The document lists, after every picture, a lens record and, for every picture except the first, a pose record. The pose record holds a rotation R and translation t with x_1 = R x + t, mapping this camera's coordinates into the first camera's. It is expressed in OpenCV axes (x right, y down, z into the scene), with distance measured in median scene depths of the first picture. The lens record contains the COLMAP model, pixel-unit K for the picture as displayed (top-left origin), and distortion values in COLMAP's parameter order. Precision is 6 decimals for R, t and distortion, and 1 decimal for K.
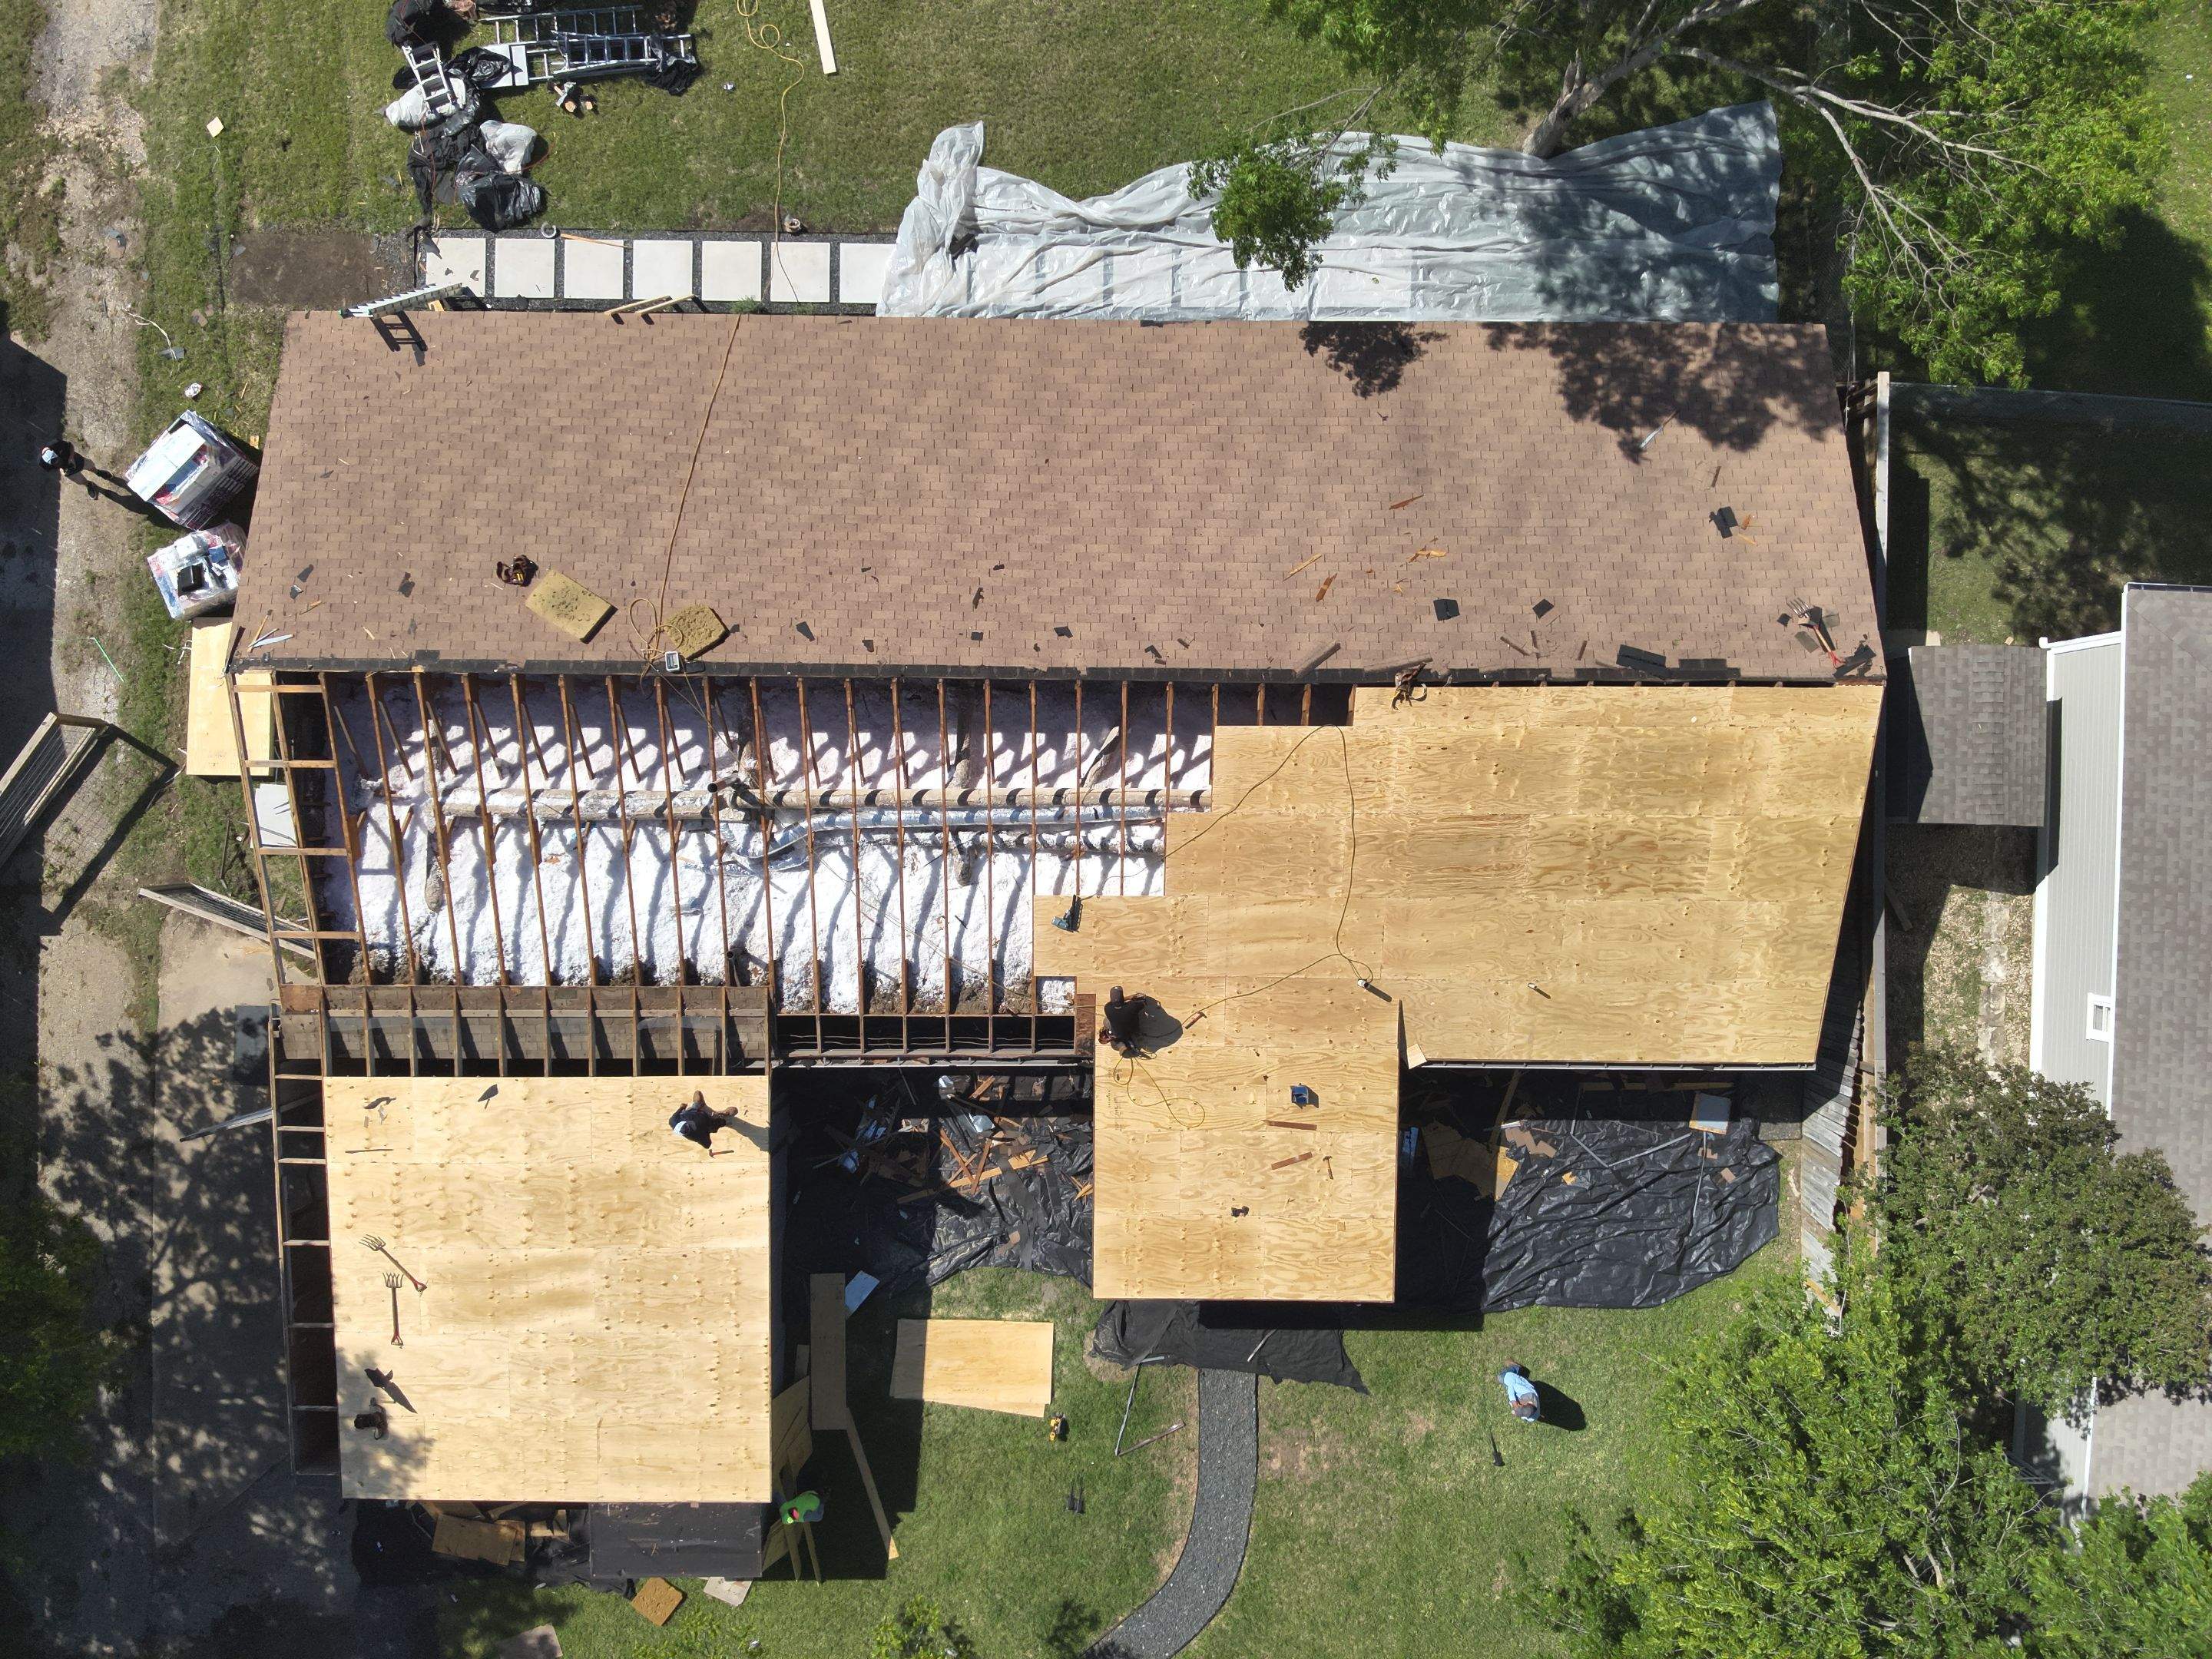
lens RADIAL K [[1601.3, 0, 1098.1], [0, 1601.3, 841.3], [0, 0, 1]] dist [0.085376, -0.168244]
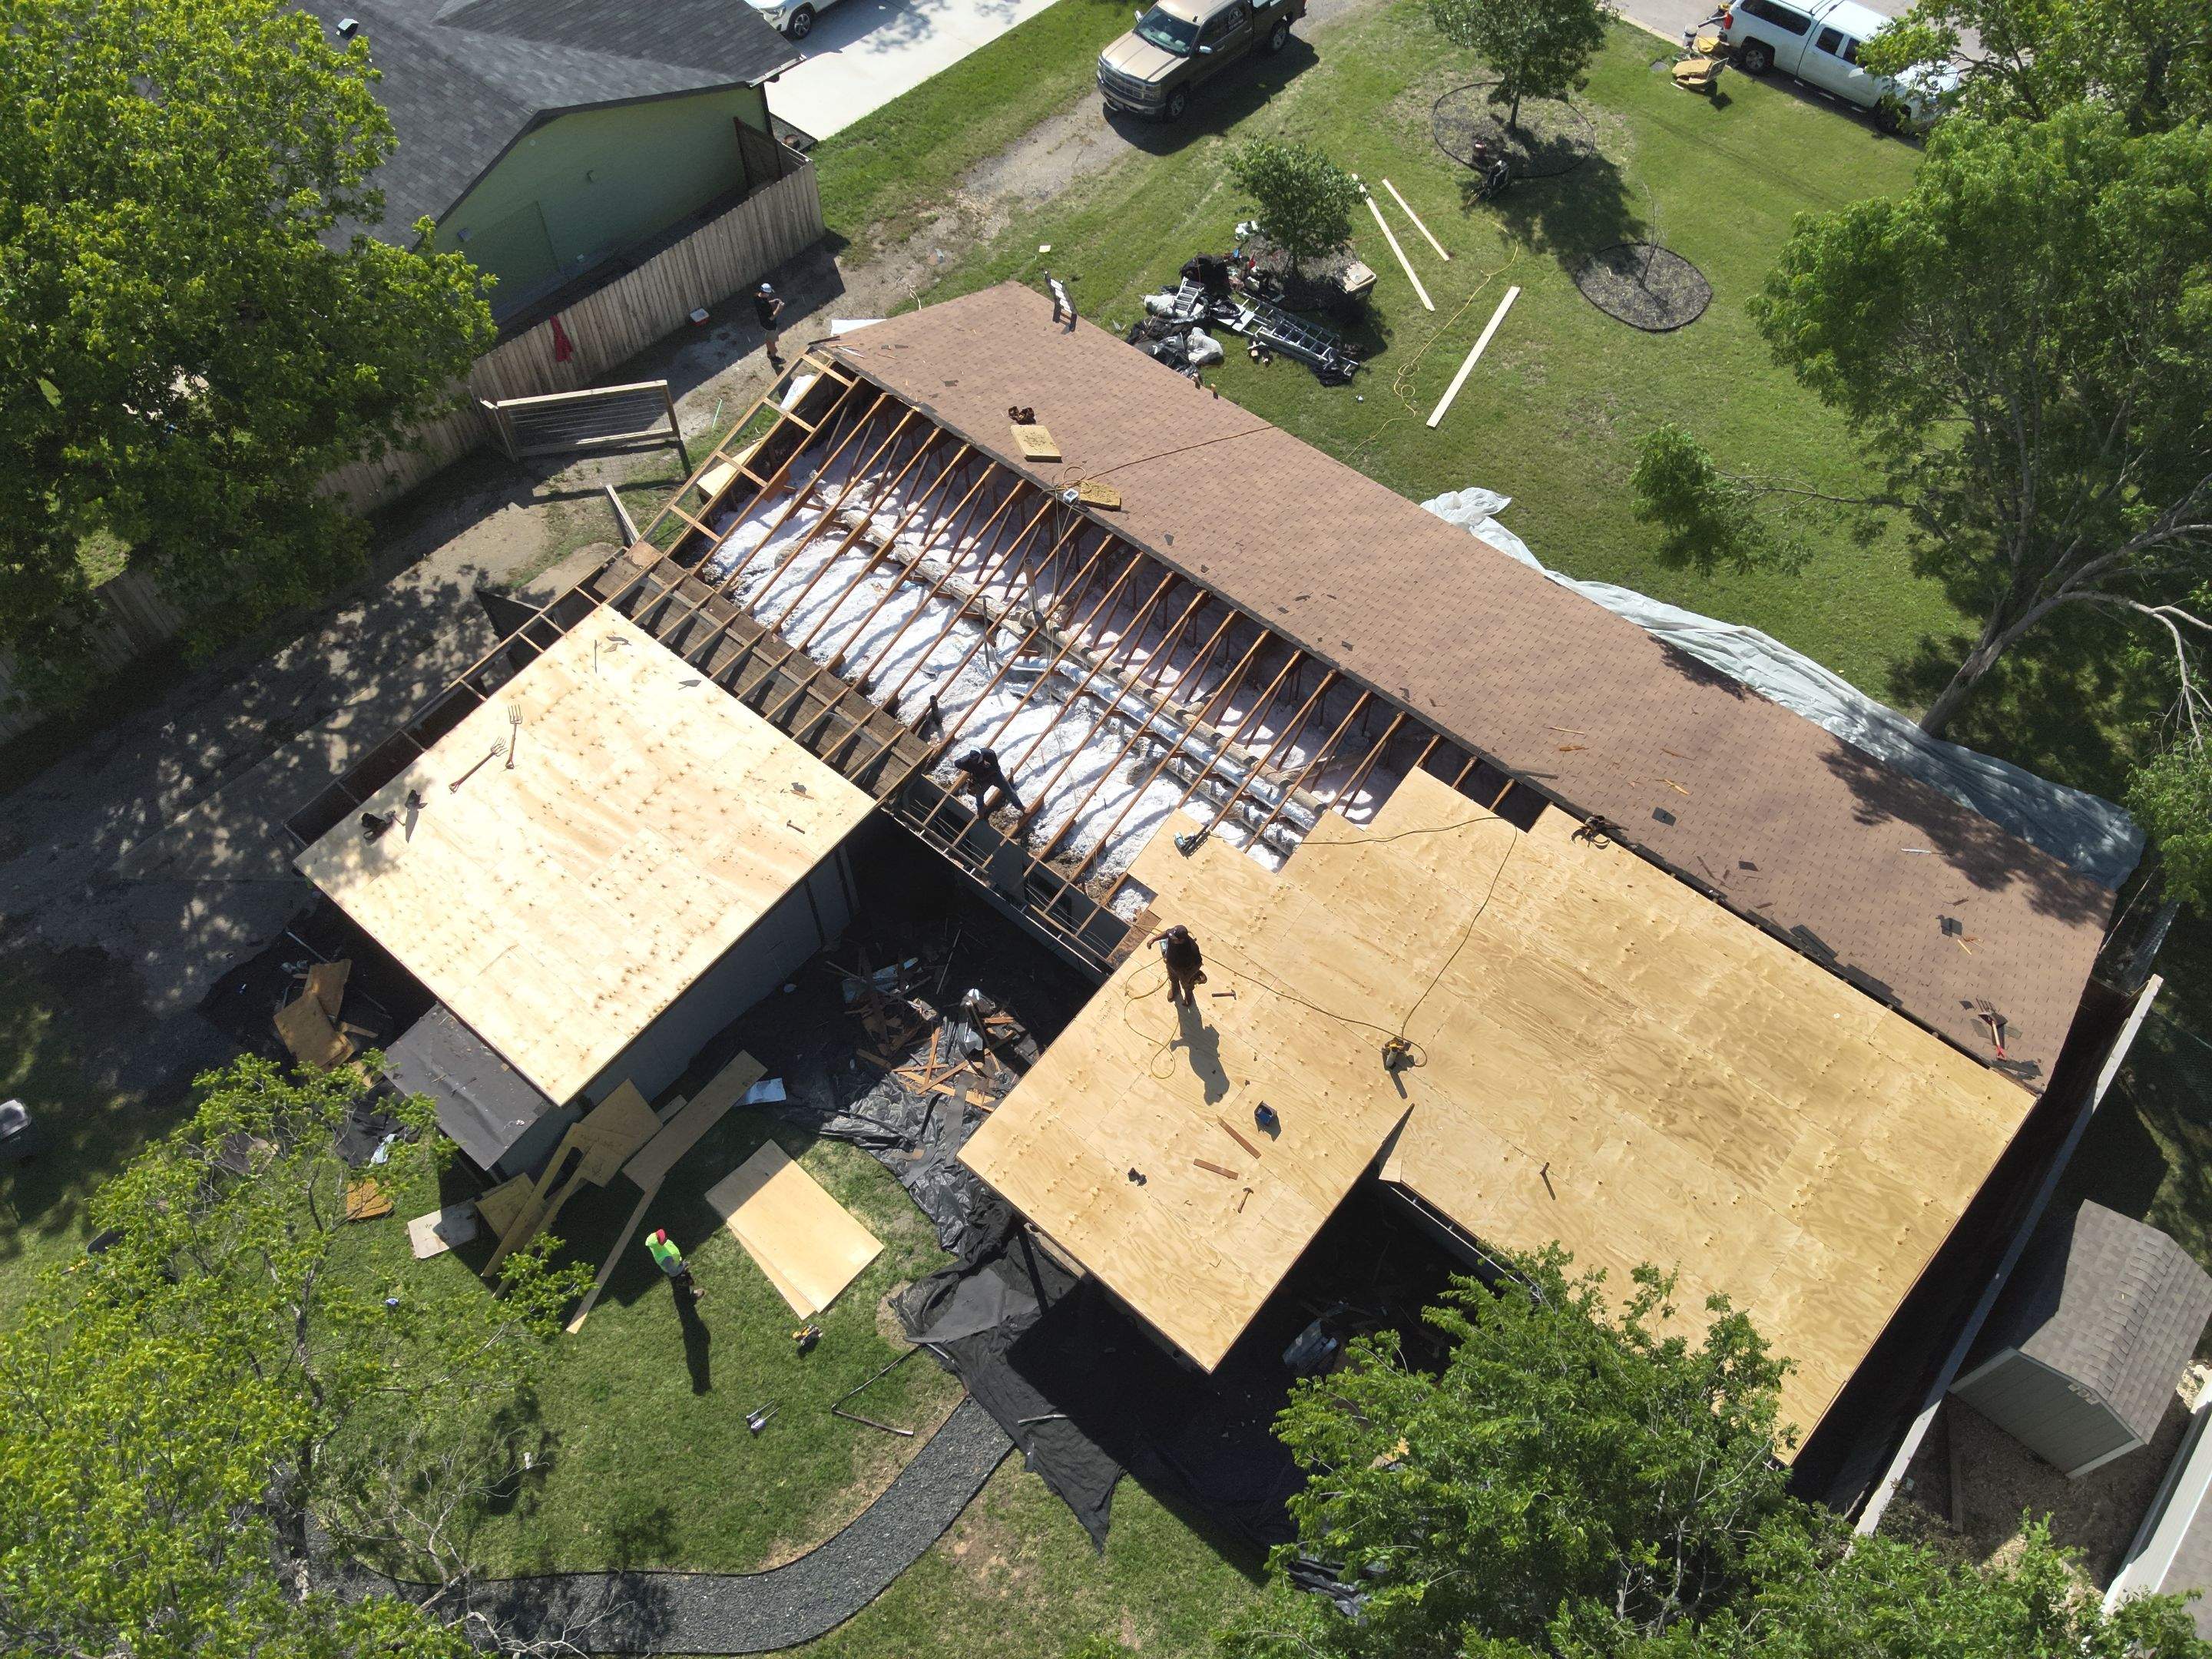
lens RADIAL K [[1601.3, 0, 1089.5], [0, 1601.3, 841.7], [0, 0, 1]] dist [0.085376, -0.168244]
pose [[0.768042, 0.529335, -0.360438, 0.296593], [-0.640390, 0.631765, -0.436776, 0.529176], [-0.003489, 0.566284, 0.824203, 0.132442]]
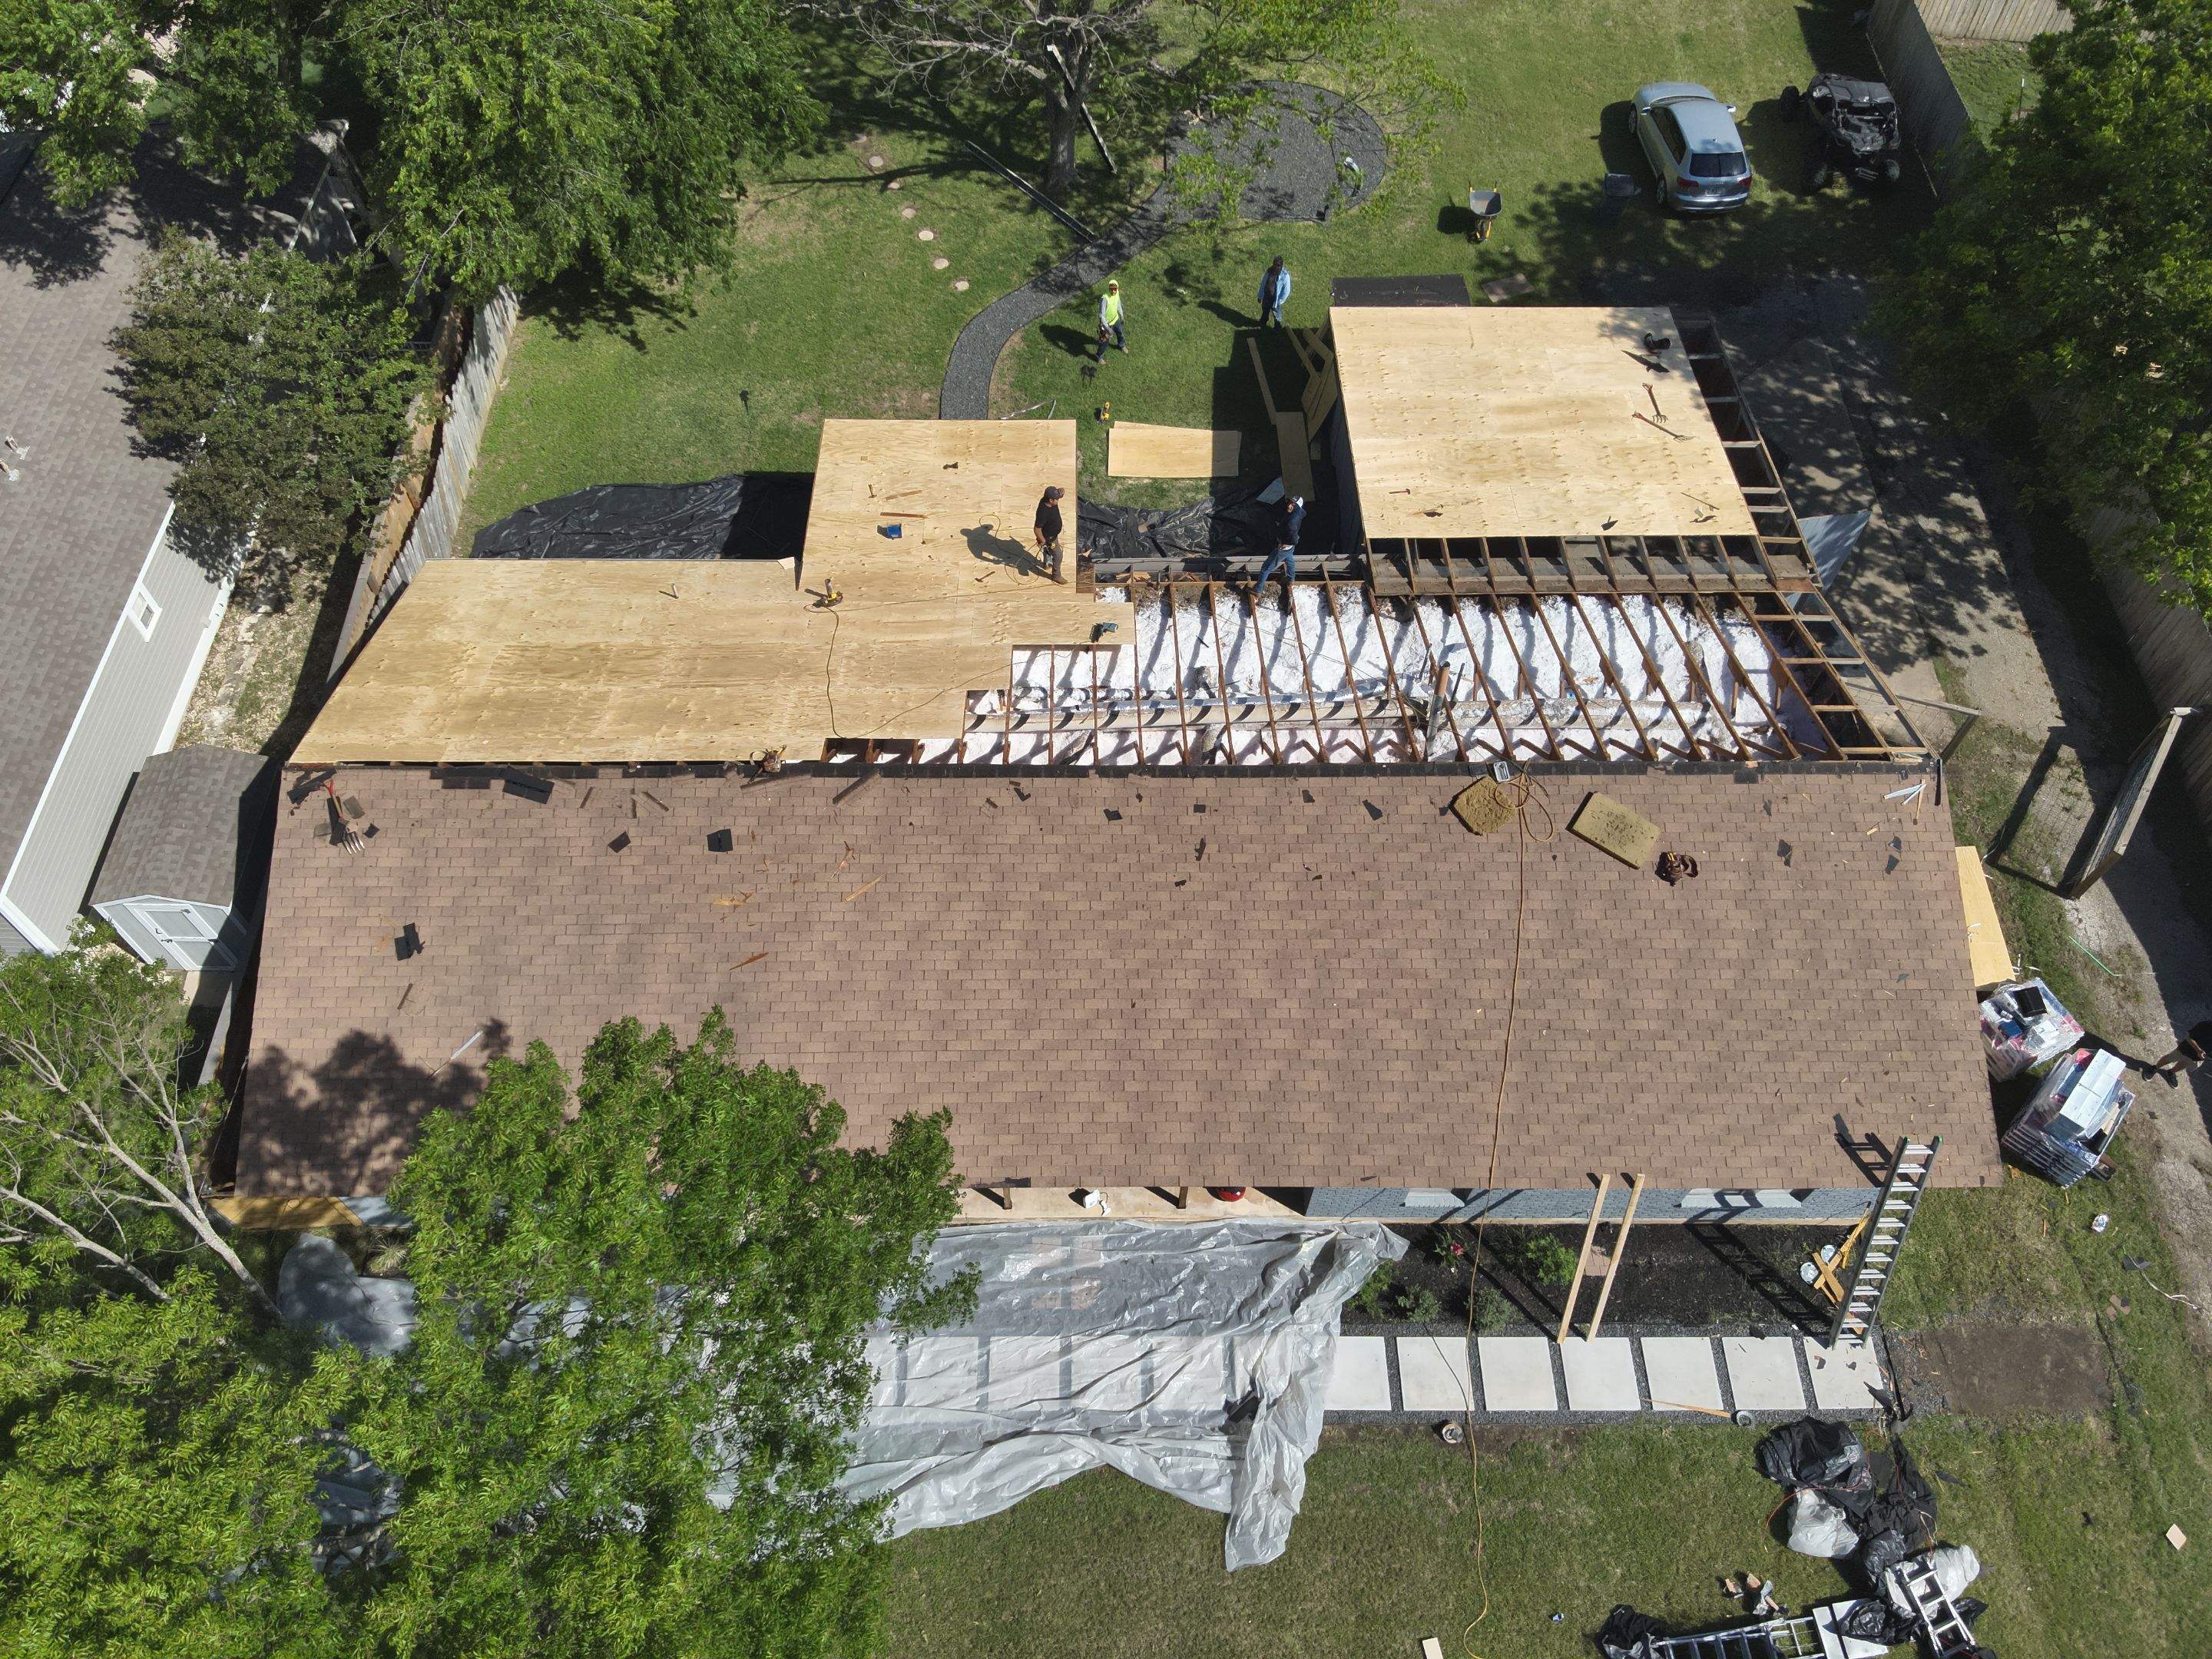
lens RADIAL K [[1601.3, 0, 1084.4], [0, 1601.3, 841.8], [0, 0, 1]] dist [0.085376, -0.168244]
pose [[-0.999838, 0.002096, -0.017894, 0.012319], [-0.011446, -0.840916, 0.541045, -0.629331], [-0.013913, 0.541162, 0.840803, 0.168246]]
